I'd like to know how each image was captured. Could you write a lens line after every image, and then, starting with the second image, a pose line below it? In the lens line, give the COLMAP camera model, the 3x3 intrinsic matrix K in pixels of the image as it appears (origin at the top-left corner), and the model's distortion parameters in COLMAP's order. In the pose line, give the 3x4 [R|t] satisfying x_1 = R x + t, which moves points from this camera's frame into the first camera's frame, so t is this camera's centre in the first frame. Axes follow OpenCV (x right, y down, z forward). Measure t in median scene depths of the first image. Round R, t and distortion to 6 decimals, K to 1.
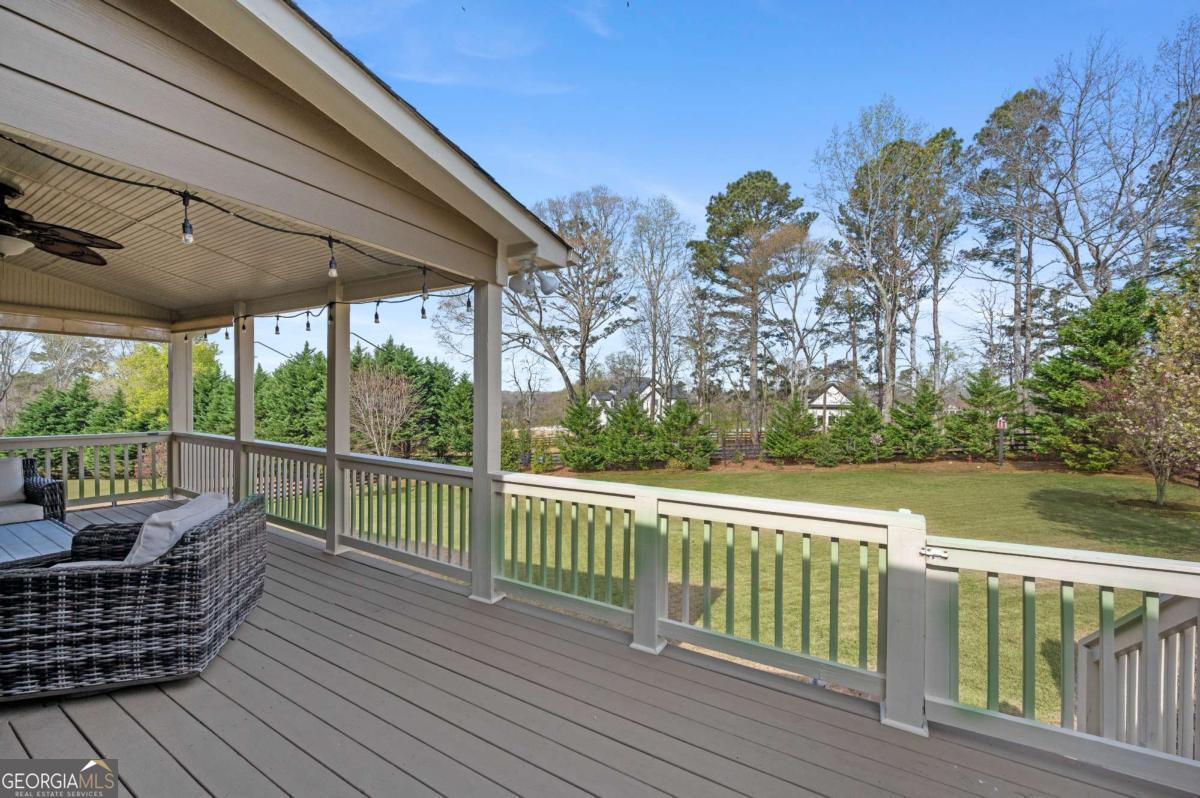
lens RADIAL K [[472.6, 0, 603.1], [0, 472.6, 399.7], [0, 0, 1]] dist [-0.001089, 0.000229]
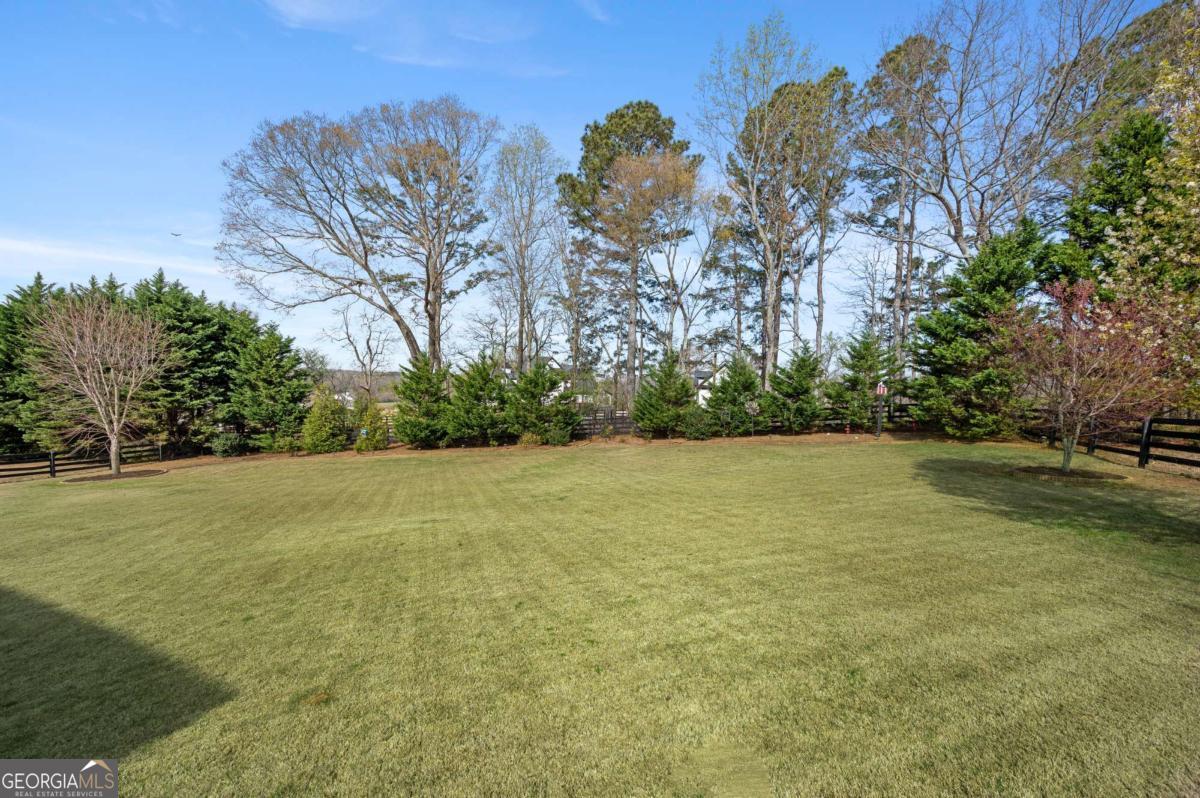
lens RADIAL K [[475.4, 0, 598.6], [0, 475.4, 400.7], [0, 0, 1]] dist [-0.000278, -0.000023]
pose [[0.984606, 0.015952, 0.174061, 0.117559], [-0.021322, 0.999351, 0.029025, 0.040816], [-0.173485, -0.032289, 0.984307, 0.150937]]
